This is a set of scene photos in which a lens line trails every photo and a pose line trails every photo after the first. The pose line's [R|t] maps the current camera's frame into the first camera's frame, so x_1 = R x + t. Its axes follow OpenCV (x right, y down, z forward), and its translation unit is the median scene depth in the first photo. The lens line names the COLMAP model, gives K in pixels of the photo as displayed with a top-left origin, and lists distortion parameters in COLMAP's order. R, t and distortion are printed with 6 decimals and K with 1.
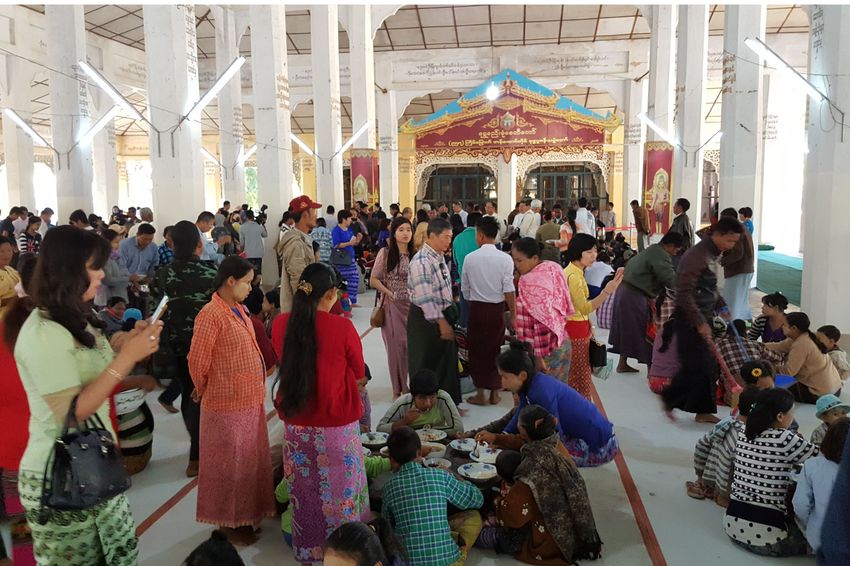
lens RADIAL K [[666.4, 0, 418.2], [0, 666.4, 272.9], [0, 0, 1]] dist [0.172008, -0.306275]
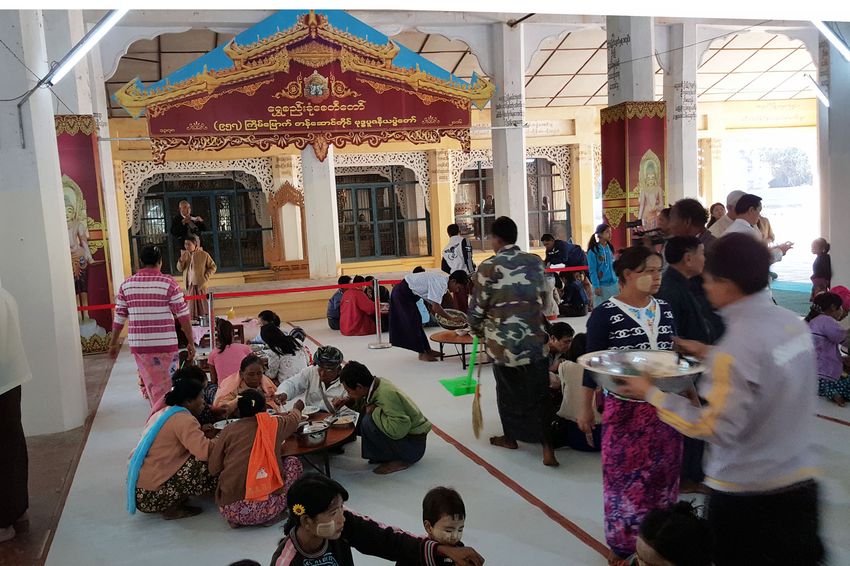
lens RADIAL K [[701.6, 0, 346.8], [0, 701.6, 295.2], [0, 0, 1]] dist [0.171994, -0.286751]
pose [[0.921362, -0.086295, 0.379005, -0.087123], [0.095547, 0.995409, -0.005633, -0.044408], [-0.376779, 0.041403, 0.925378, 0.443877]]
